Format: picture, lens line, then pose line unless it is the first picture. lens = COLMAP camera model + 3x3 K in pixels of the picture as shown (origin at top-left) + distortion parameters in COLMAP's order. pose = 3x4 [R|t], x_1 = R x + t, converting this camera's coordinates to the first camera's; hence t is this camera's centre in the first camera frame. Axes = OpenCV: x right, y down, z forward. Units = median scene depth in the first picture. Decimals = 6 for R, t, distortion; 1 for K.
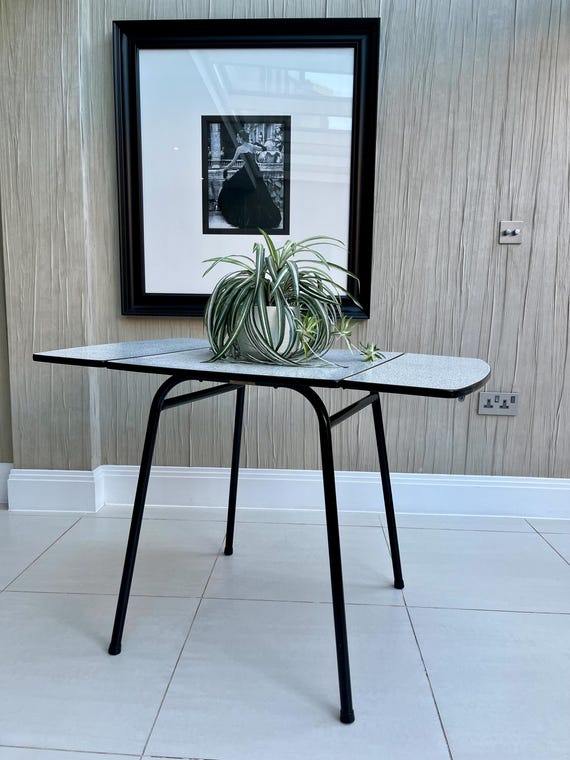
lens RADIAL K [[568.2, 0, 285.0], [0, 568.2, 380.0], [0, 0, 1]] dist [0.103146, -0.130114]
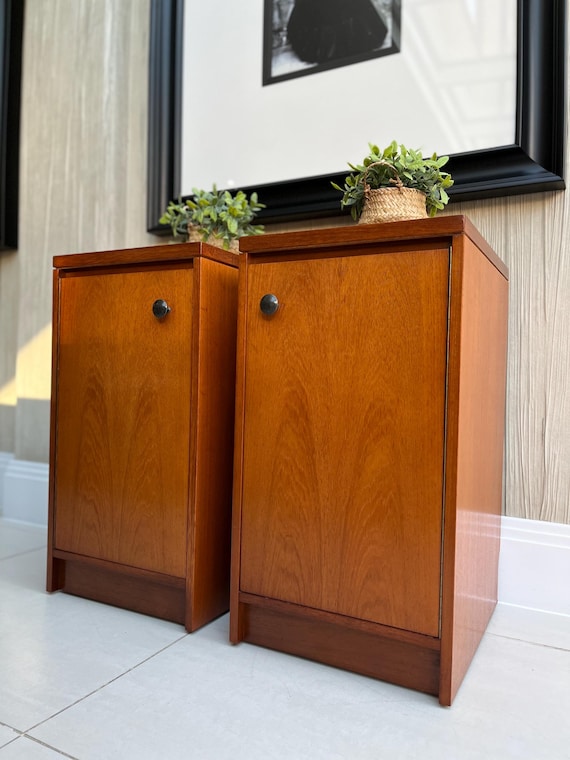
lens RADIAL K [[568.2, 0, 285.0], [0, 568.2, 380.0], [0, 0, 1]] dist [0.103146, -0.130114]
pose [[0.908668, 0.012712, -0.417326, 0.142579], [-0.068528, 0.990522, -0.119037, 0.128320], [0.411857, 0.136763, 0.900927, 0.507076]]
